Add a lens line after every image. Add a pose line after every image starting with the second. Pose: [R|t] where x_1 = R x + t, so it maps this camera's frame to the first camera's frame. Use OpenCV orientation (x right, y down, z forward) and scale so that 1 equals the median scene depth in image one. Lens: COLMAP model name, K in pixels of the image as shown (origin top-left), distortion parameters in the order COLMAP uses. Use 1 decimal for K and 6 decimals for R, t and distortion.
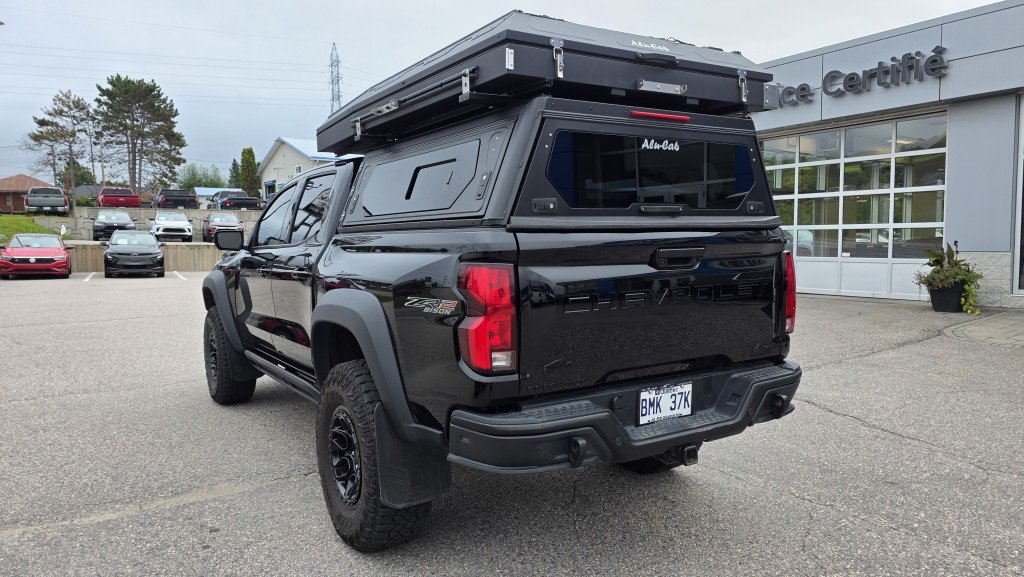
lens RADIAL K [[682.3, 0, 512.9], [0, 682.3, 291.0], [0, 0, 1]] dist [0.066644, -0.059796]
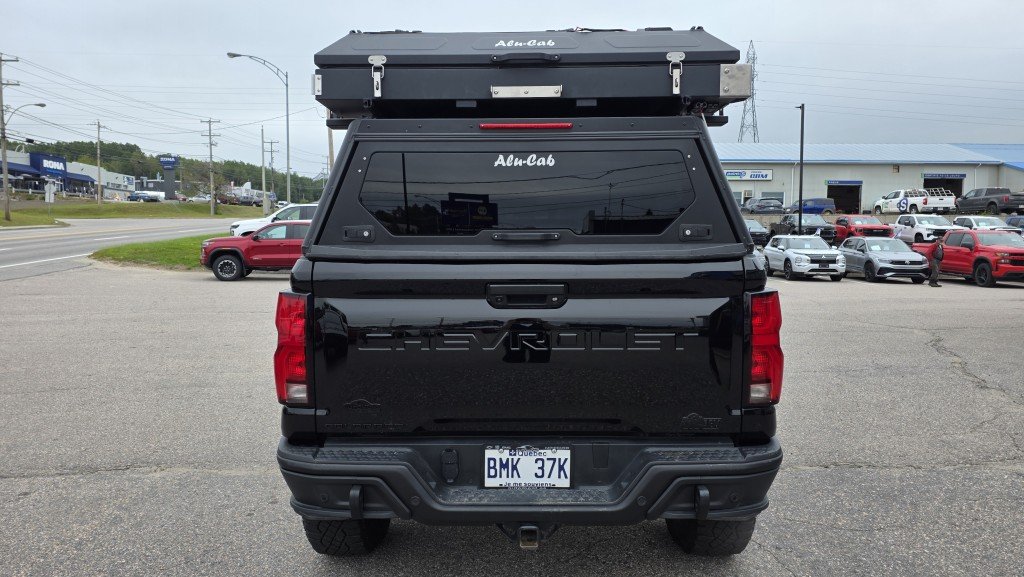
lens RADIAL K [[682.3, 0, 511.4], [0, 682.3, 286.5], [0, 0, 1]] dist [0.066644, -0.059796]
pose [[0.833458, 0.047180, -0.550565, 0.329590], [-0.051836, 0.998630, 0.007106, -0.030918], [0.550146, 0.022617, 0.834762, 0.144771]]
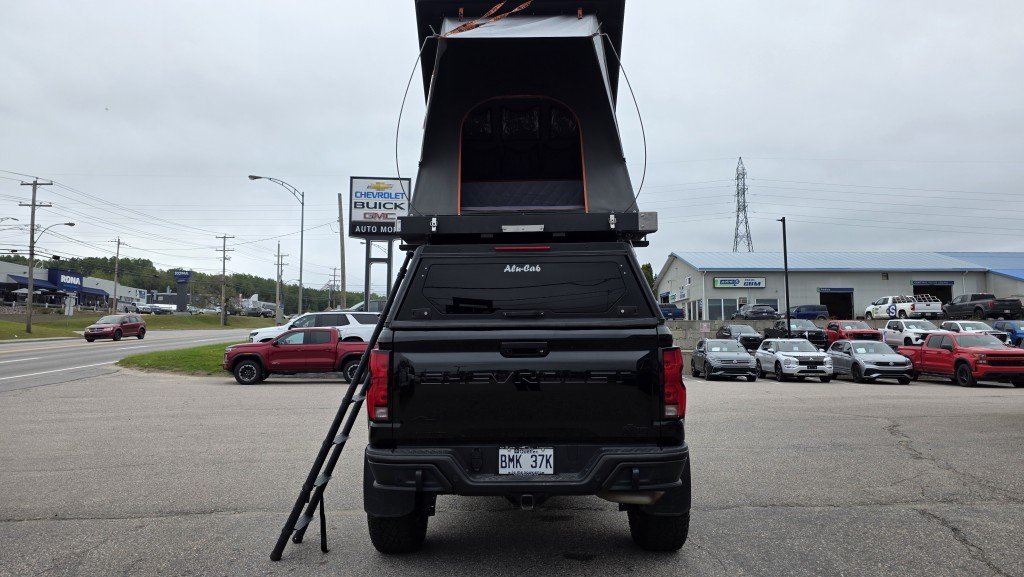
lens RADIAL K [[682.3, 0, 507.4], [0, 682.3, 294.9], [0, 0, 1]] dist [0.066644, -0.059796]
pose [[0.828493, -0.040442, -0.558537, 0.471135], [-0.044978, 0.989361, -0.138354, 0.016147], [0.558190, 0.139747, 0.817860, -0.067706]]
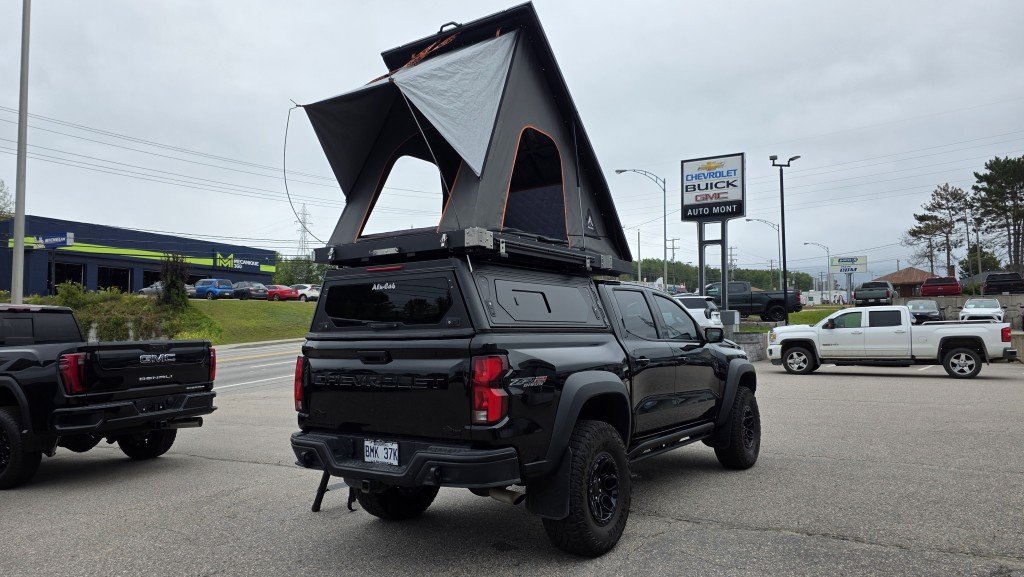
lens RADIAL K [[682.3, 0, 508.6], [0, 682.3, 289.2], [0, 0, 1]] dist [0.066644, -0.059796]
pose [[0.383507, -0.055041, -0.921896, 0.886792], [-0.062839, 0.994354, -0.085507, -0.043059], [0.921398, 0.090724, 0.377883, 0.326722]]
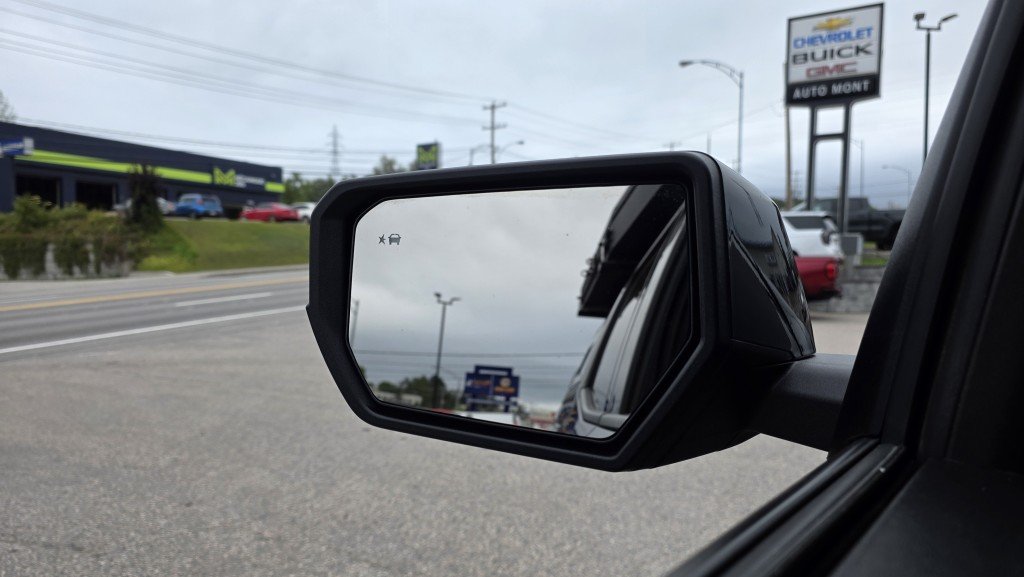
lens RADIAL K [[682.3, 0, 519.4], [0, 682.3, 290.3], [0, 0, 1]] dist [0.066644, -0.059796]
pose [[0.341916, 0.044901, -0.938657, -0.401358], [-0.075346, 0.996952, 0.020243, -0.074056], [0.936705, 0.063803, 0.344257, 0.941454]]
